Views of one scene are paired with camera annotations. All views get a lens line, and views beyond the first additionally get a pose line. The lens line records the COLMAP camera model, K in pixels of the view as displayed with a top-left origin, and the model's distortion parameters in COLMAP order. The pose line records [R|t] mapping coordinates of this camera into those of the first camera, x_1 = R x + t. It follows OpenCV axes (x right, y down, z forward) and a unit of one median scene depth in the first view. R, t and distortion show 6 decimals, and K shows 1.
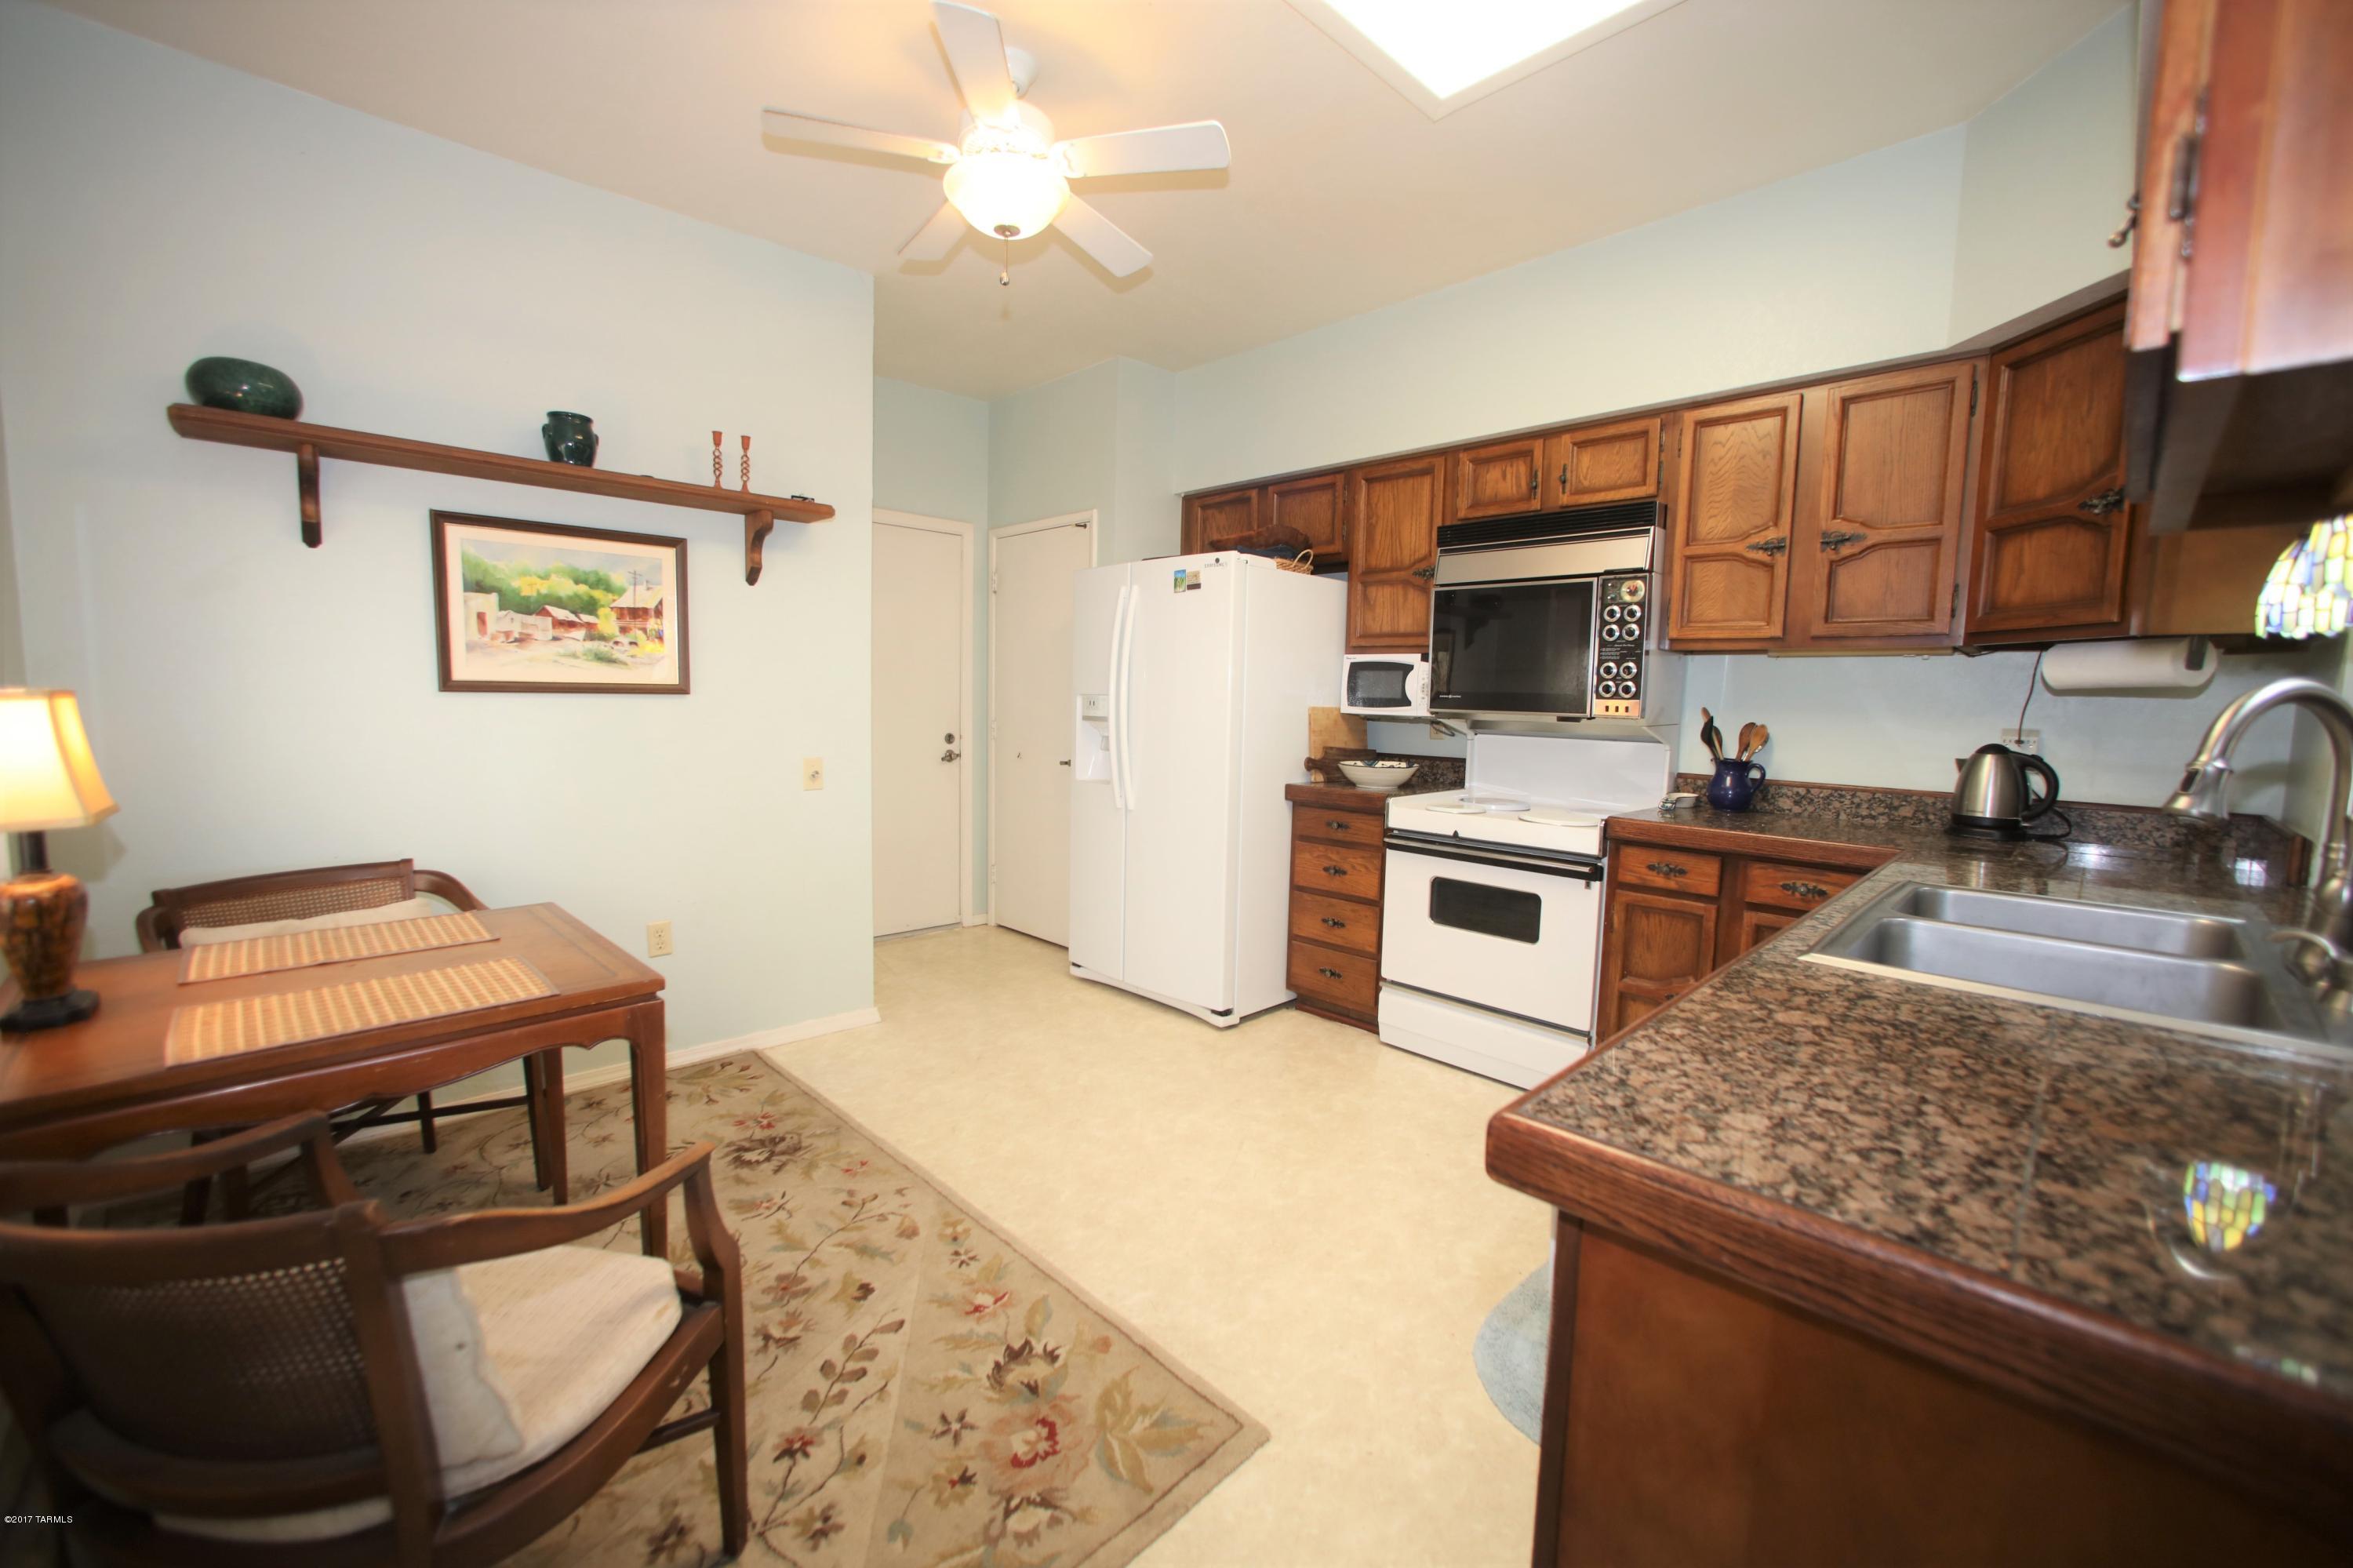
lens RADIAL K [[932.8, 0, 1168.9], [0, 932.8, 783.0], [0, 0, 1]] dist [-0.024049, 0.008041]
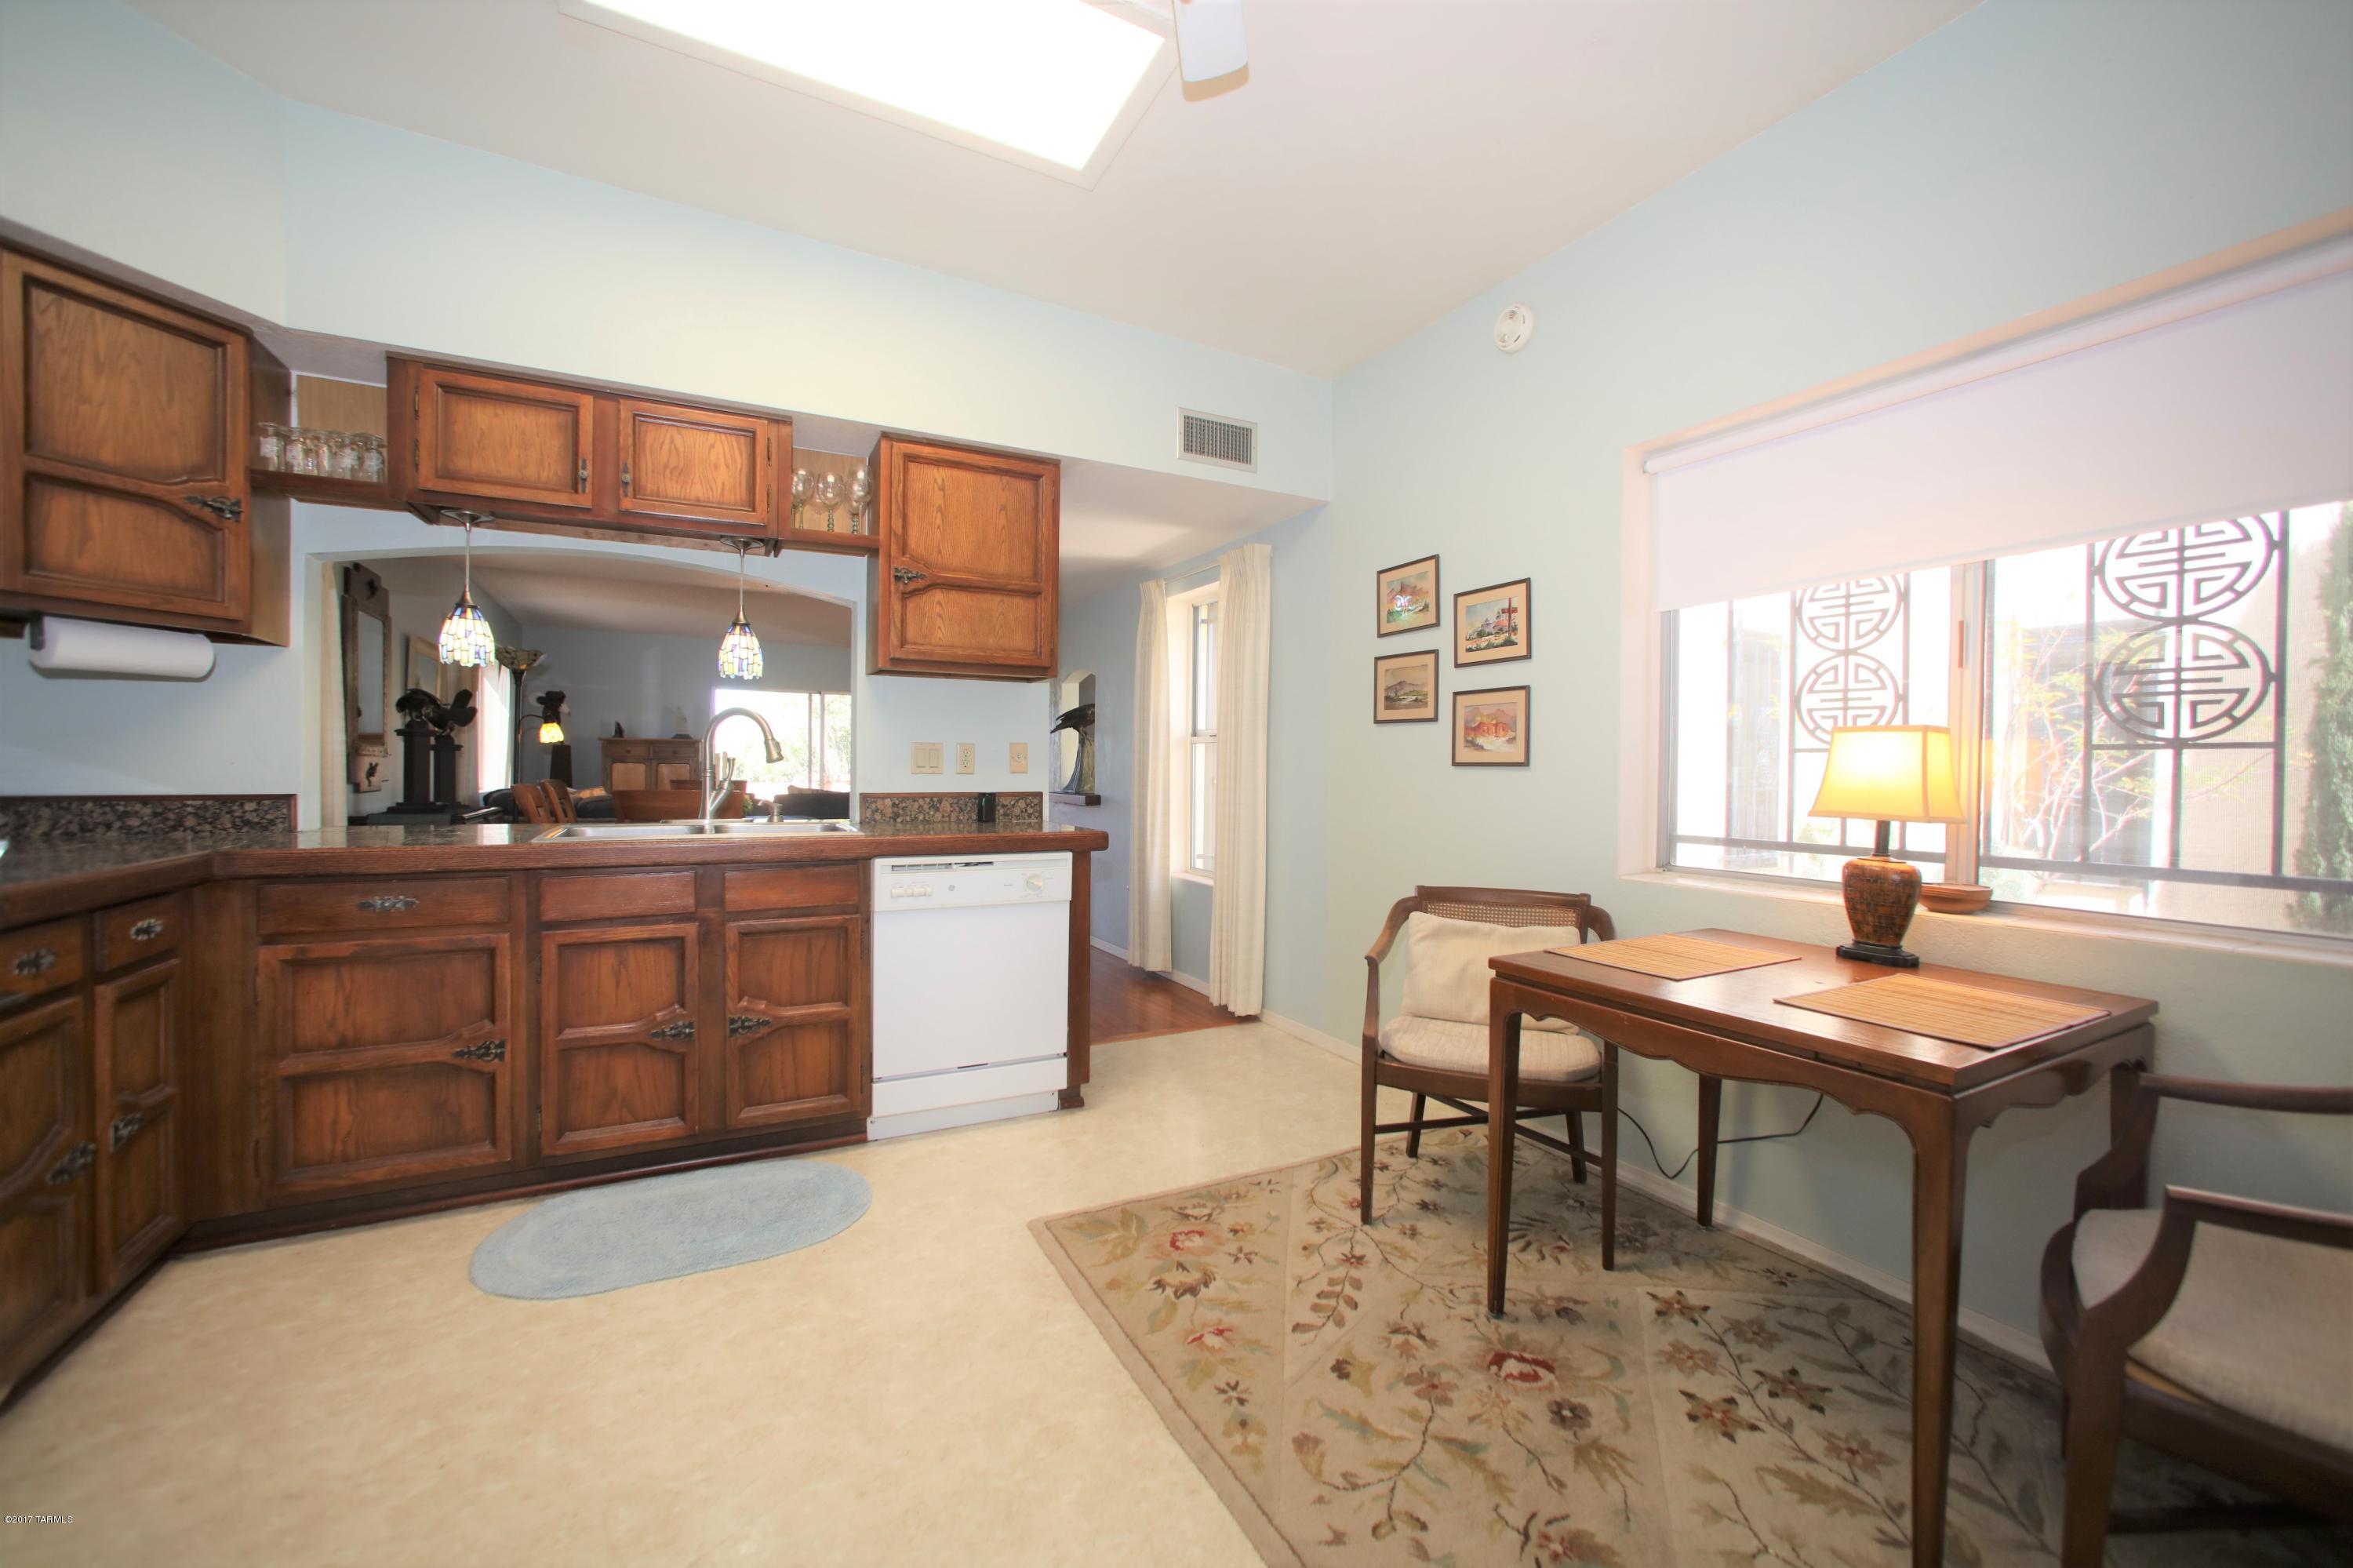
lens RADIAL K [[932.8, 0, 1170.9], [0, 932.8, 778.5], [0, 0, 1]] dist [-0.024049, 0.008041]
pose [[-0.957512, -0.037880, 0.285893, -0.354339], [-0.007039, 0.994111, 0.108142, -0.103162], [-0.288306, 0.101535, -0.952140, 1.613324]]
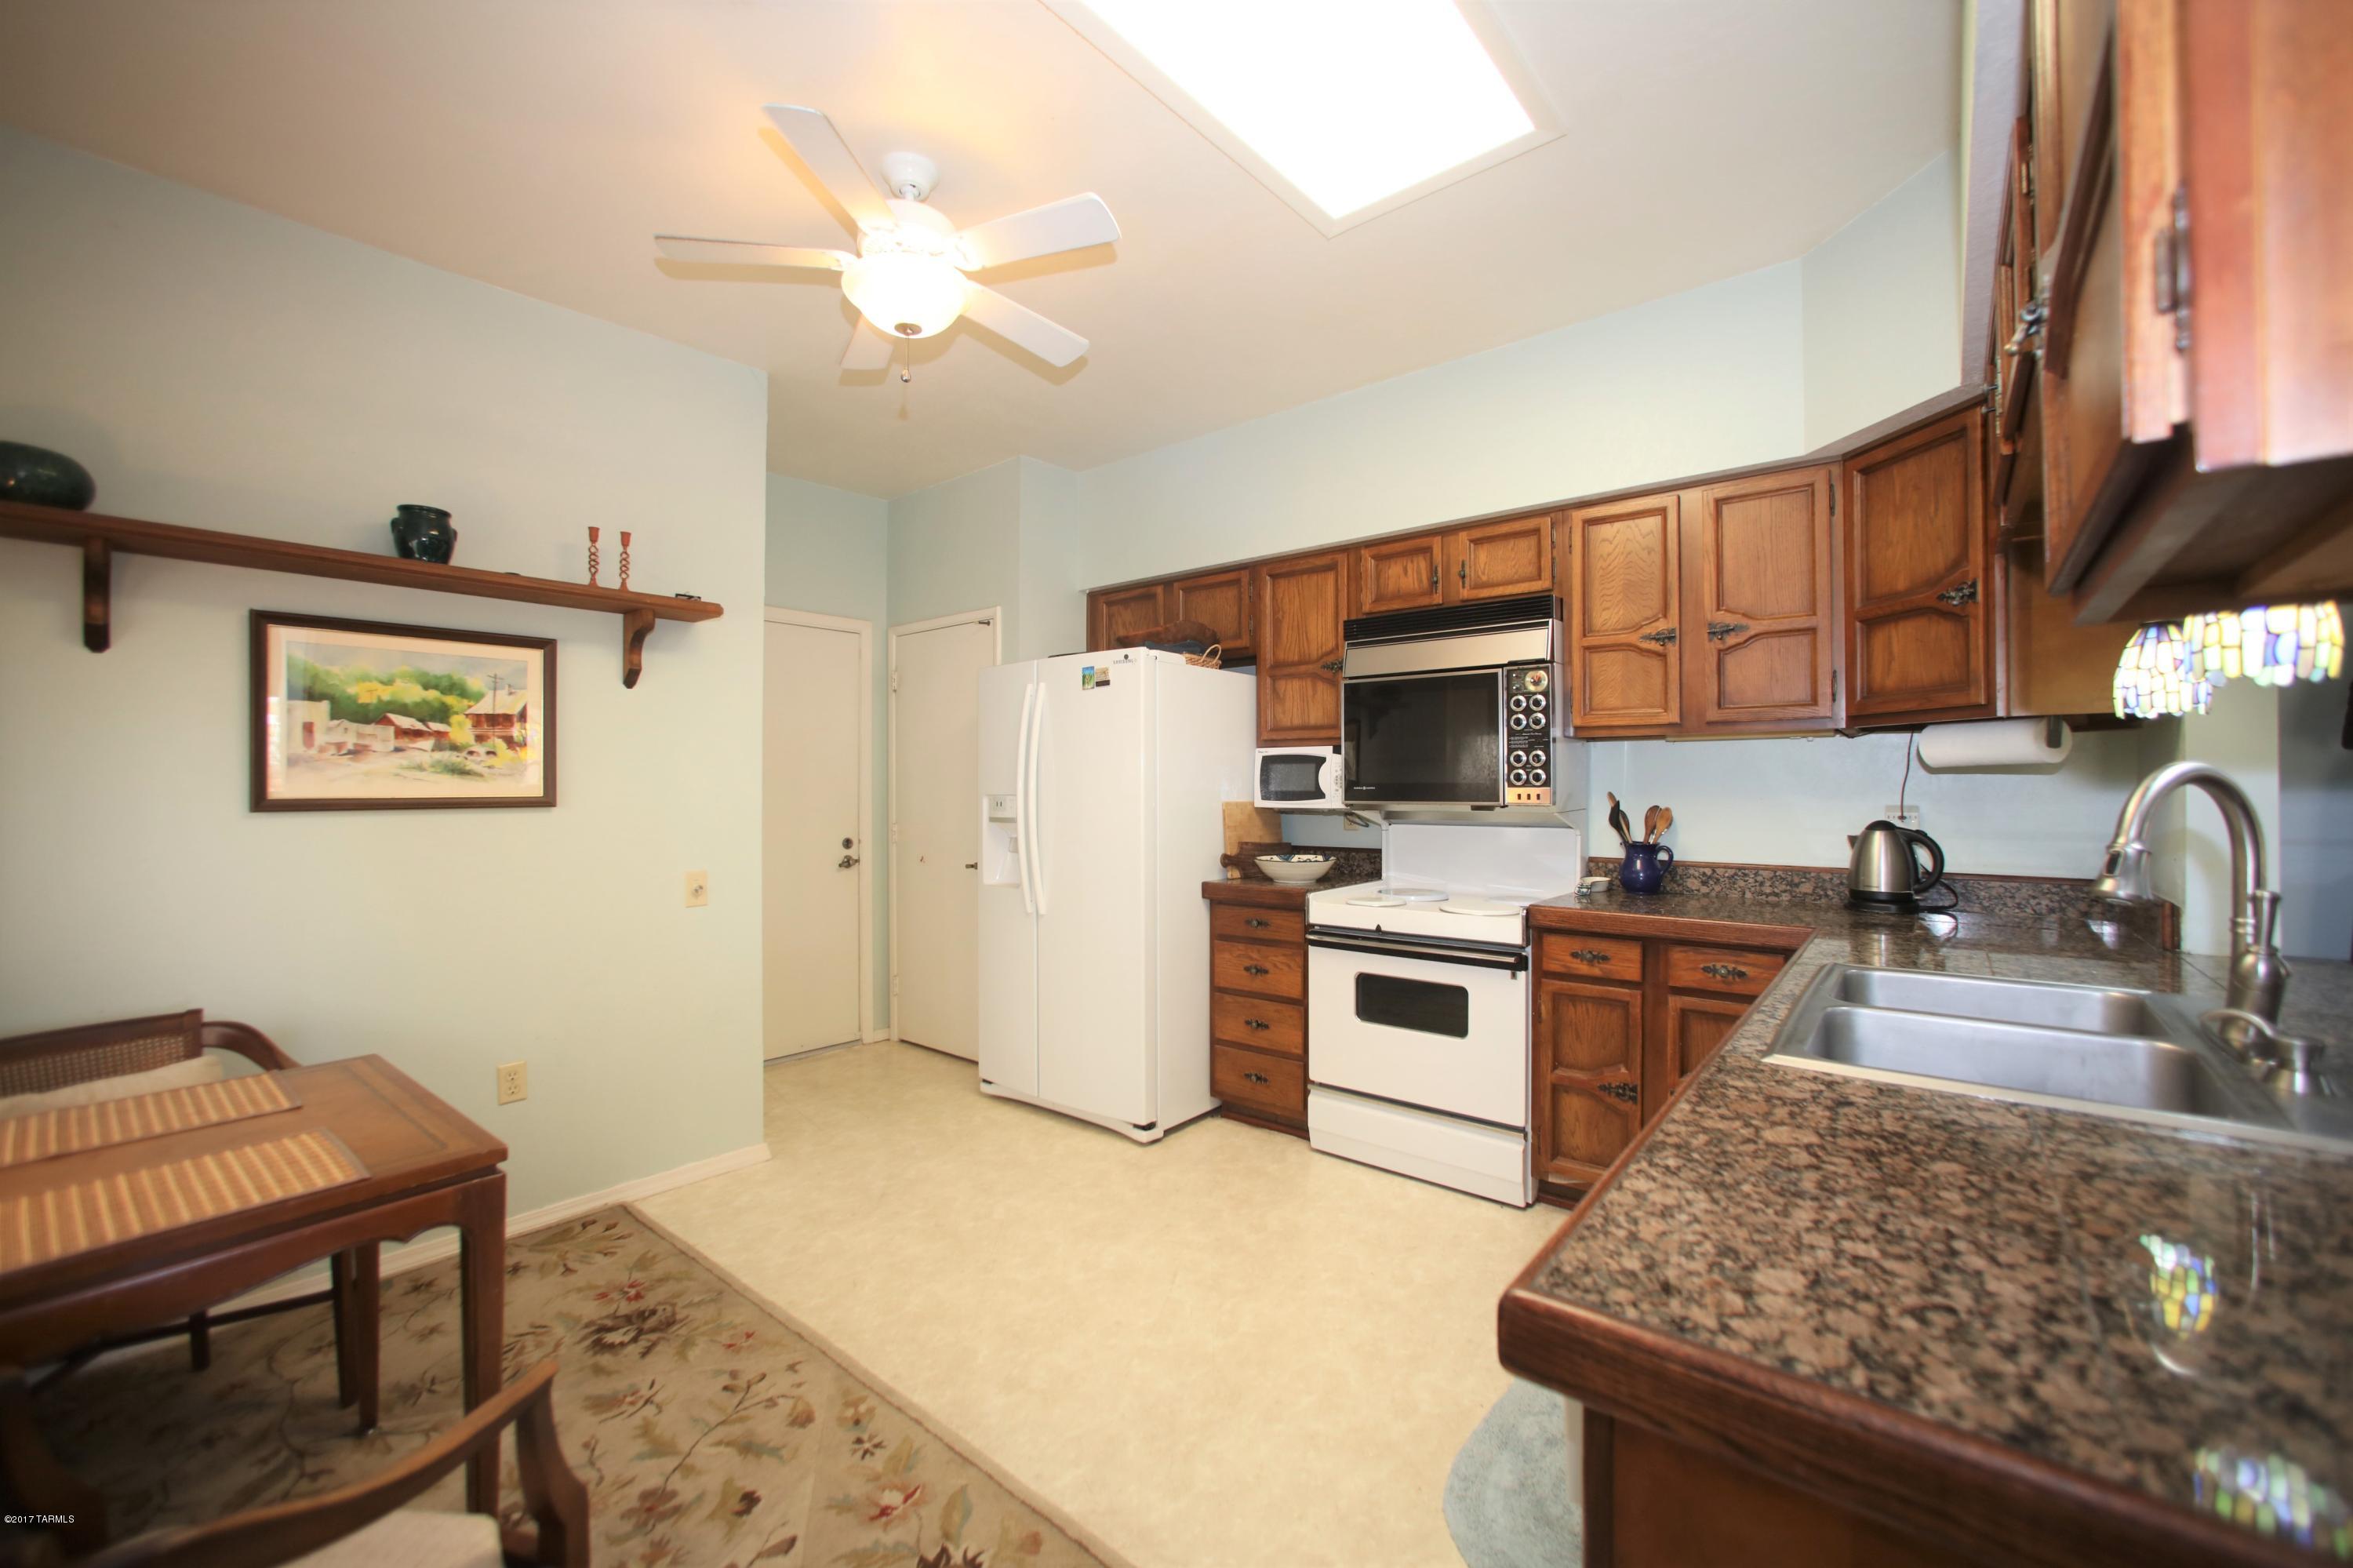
lens RADIAL K [[932.8, 0, 1171.0], [0, 932.8, 779.8], [0, 0, 1]] dist [-0.024049, 0.008041]
pose [[0.994076, -0.024744, 0.105836, -0.012420], [0.035226, 0.994529, -0.098345, -0.014773], [-0.102823, 0.101491, 0.989508, 0.045329]]
